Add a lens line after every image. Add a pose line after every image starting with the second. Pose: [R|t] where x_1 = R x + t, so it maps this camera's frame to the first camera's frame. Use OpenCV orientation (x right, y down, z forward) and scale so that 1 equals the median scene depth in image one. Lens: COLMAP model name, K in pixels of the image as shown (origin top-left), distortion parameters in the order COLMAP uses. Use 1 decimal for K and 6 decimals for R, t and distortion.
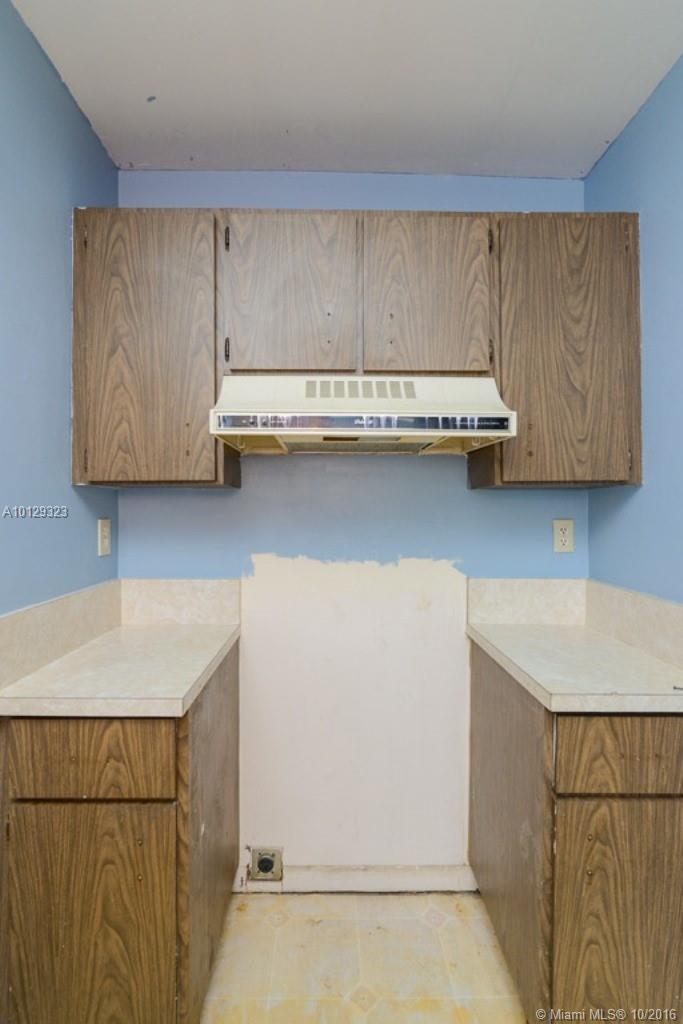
lens RADIAL K [[474.5, 0, 330.2], [0, 474.5, 505.0], [0, 0, 1]] dist [-0.010487, 0.001119]
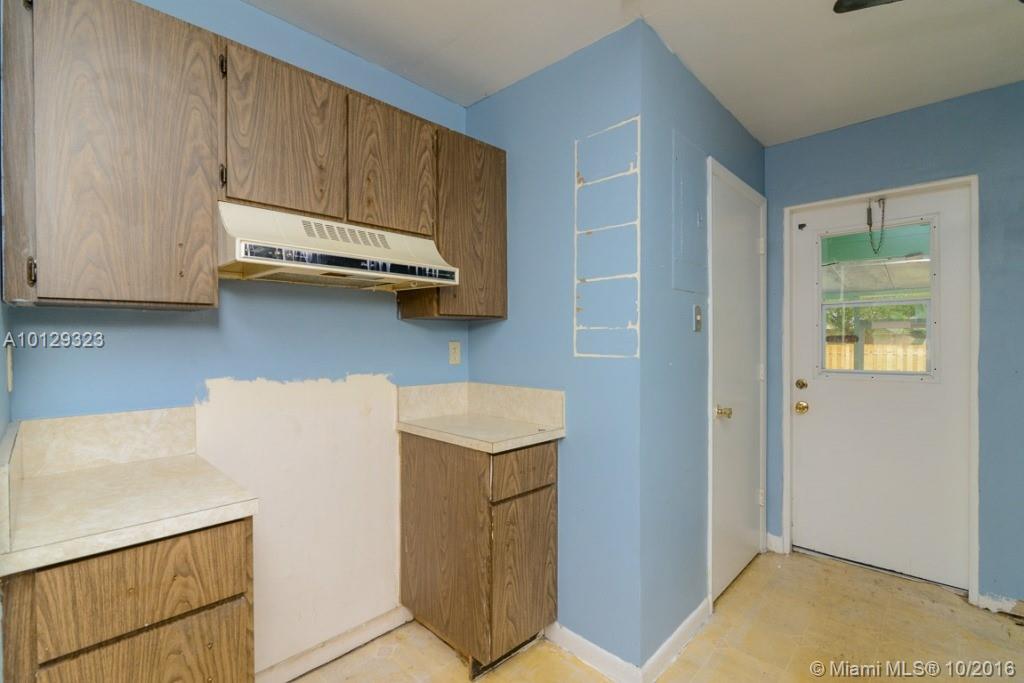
lens RADIAL K [[474.5, 0, 515.8], [0, 474.5, 341.6], [0, 0, 1]] dist [-0.010487, 0.001119]
pose [[0.692487, -0.008115, 0.721385, -0.522116], [-0.000330, 0.999933, 0.011565, 0.017175], [-0.721430, -0.008246, 0.692438, -0.166103]]
